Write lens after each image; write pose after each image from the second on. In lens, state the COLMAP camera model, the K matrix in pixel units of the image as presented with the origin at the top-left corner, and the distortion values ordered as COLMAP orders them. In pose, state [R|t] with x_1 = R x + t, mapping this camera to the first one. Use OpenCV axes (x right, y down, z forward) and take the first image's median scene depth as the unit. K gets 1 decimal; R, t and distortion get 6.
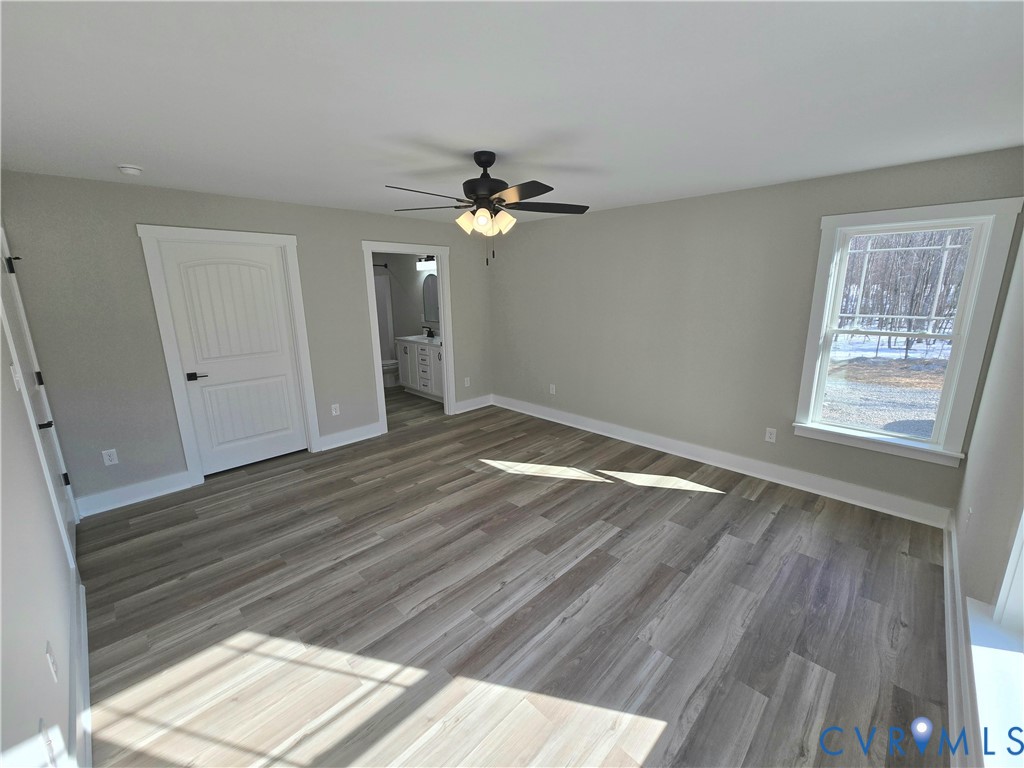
lens RADIAL K [[417.2, 0, 515.3], [0, 417.2, 380.6], [0, 0, 1]] dist [-0.000741, 0.000570]
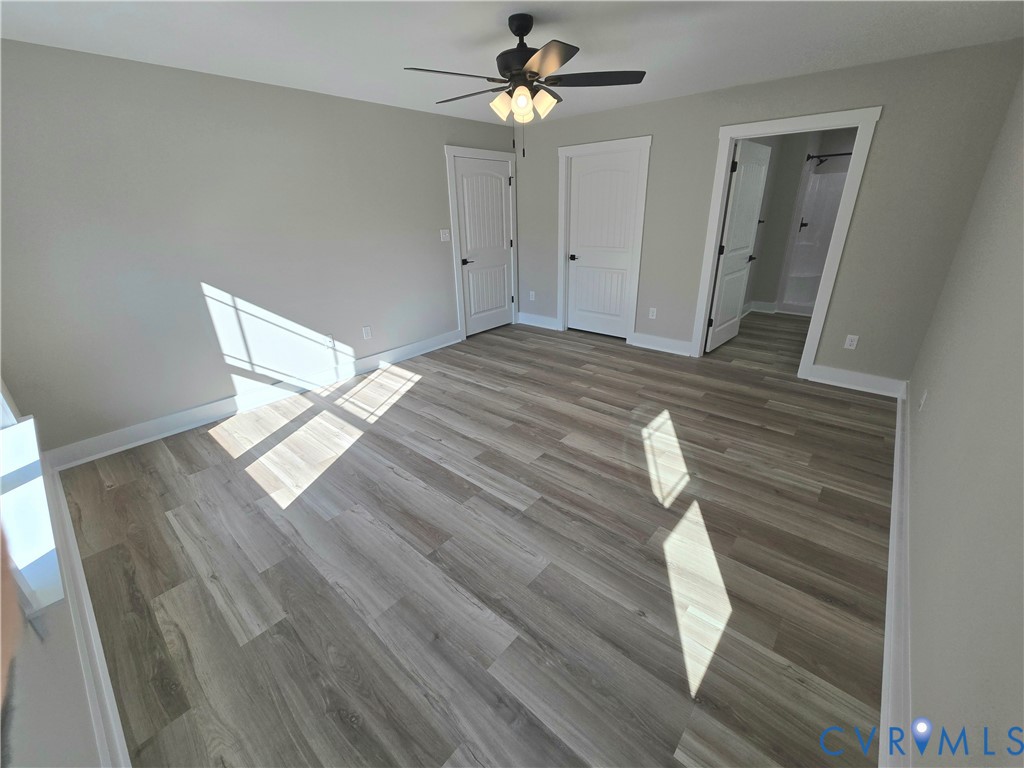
lens RADIAL K [[417.2, 0, 515.3], [0, 417.2, 380.6], [0, 0, 1]] dist [-0.000741, 0.000570]
pose [[0.064053, 0.390851, -0.918223, 0.825604], [-0.200321, 0.906420, 0.371853, -0.138251], [0.977634, 0.160121, 0.136355, 0.805434]]
